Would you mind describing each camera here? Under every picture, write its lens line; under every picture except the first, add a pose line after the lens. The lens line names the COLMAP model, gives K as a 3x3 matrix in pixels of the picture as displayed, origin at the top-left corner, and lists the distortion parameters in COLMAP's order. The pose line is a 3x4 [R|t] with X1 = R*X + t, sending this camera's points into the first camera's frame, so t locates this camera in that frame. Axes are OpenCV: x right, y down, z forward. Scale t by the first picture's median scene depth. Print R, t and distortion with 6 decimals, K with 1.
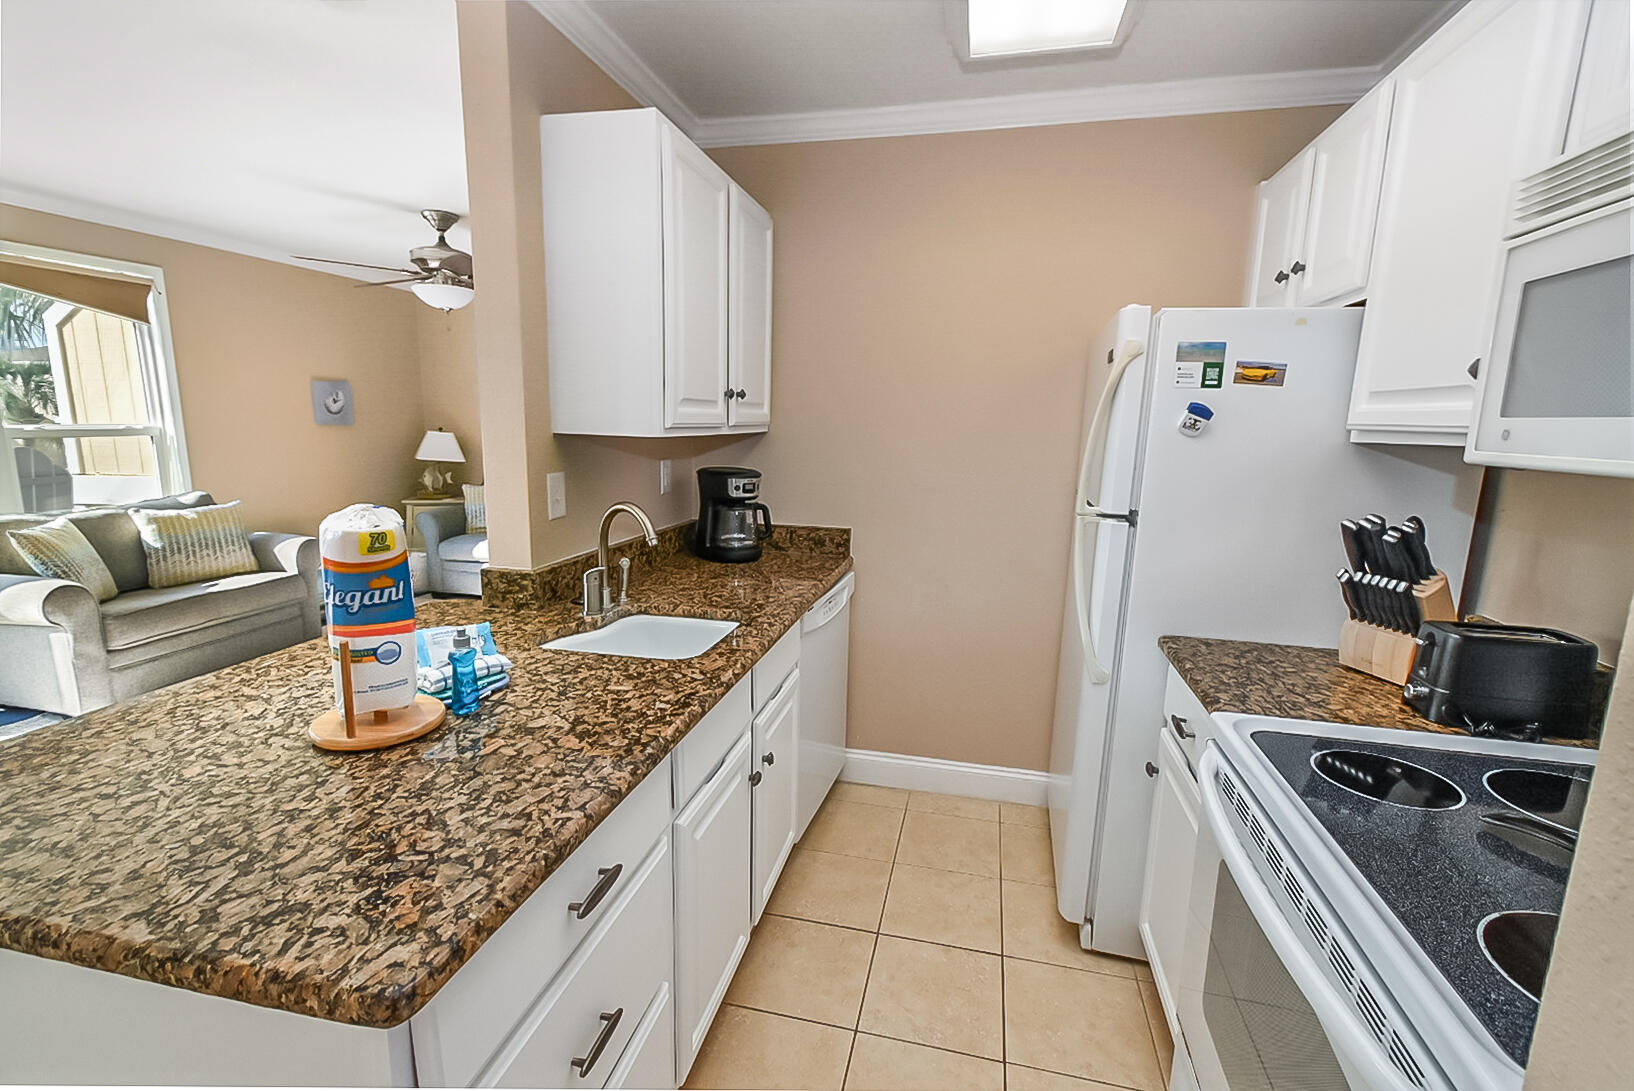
lens RADIAL K [[696.8, 0, 803.3], [0, 696.8, 544.5], [0, 0, 1]] dist [-0.000656, -0.001062]
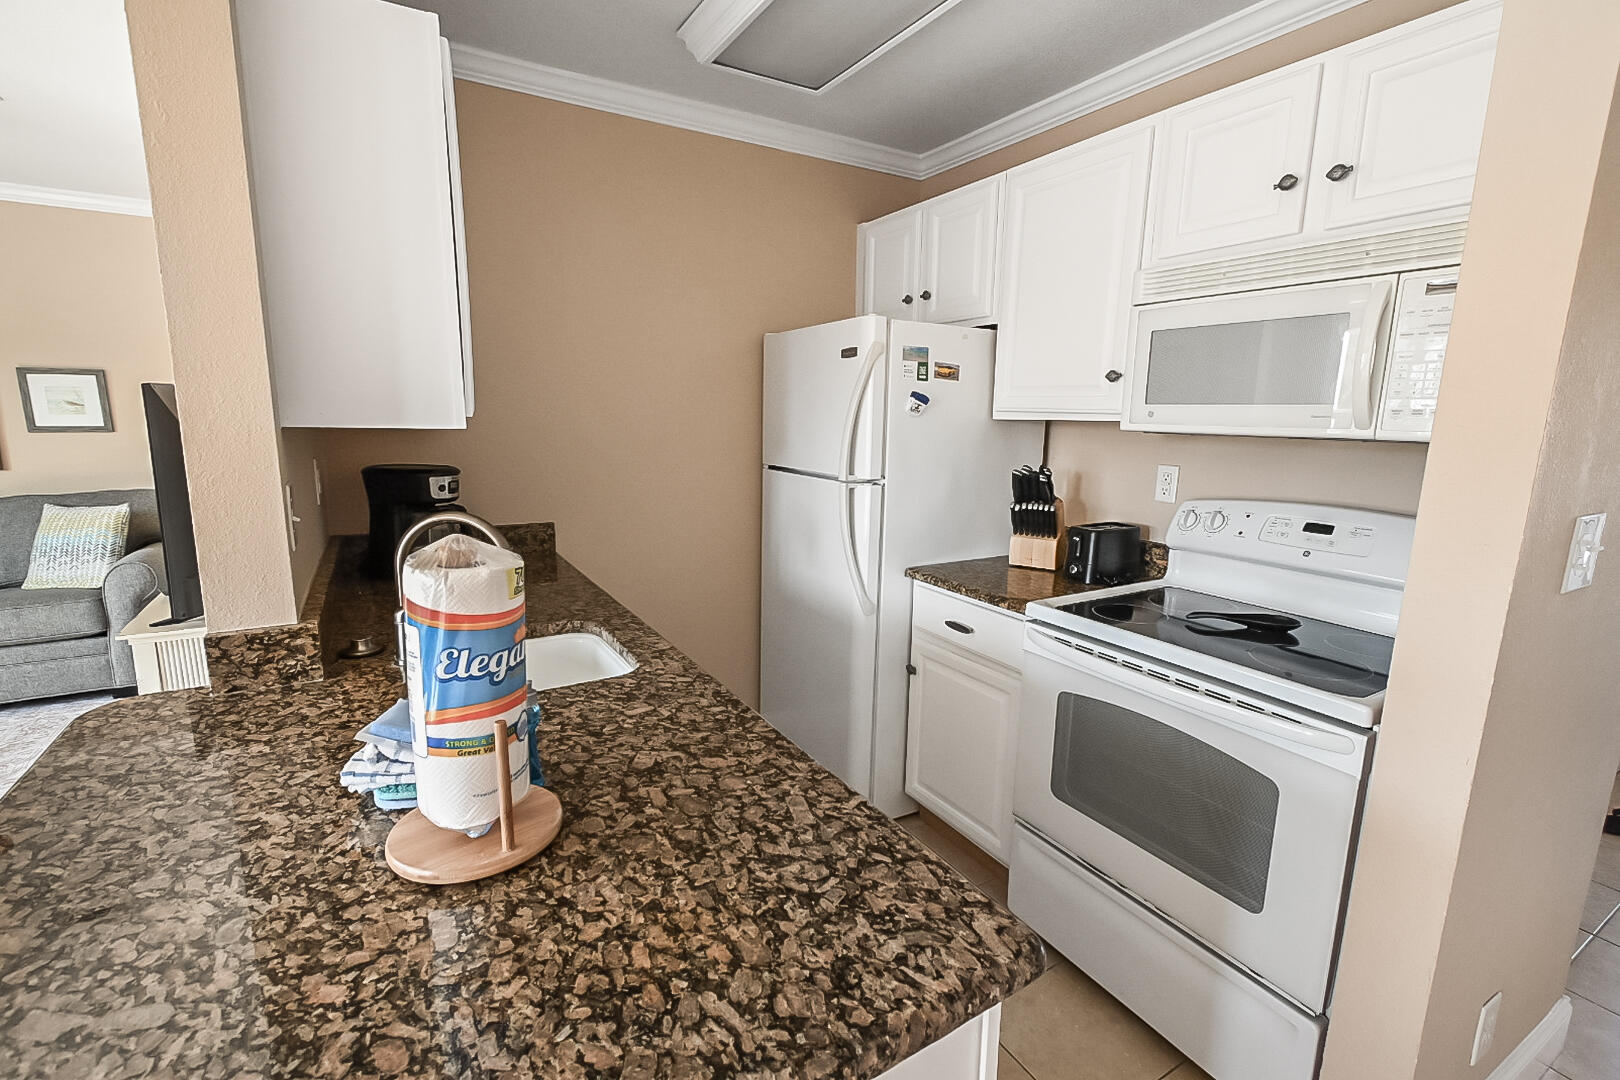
lens RADIAL K [[713.6, 0, 787.8], [0, 713.6, 542.6], [0, 0, 1]] dist [0.000067, -0.000555]
pose [[0.733540, -0.134910, 0.666122, -0.371367], [0.120916, 0.990370, 0.067427, -0.024544], [-0.668804, 0.031085, 0.742789, 0.097647]]
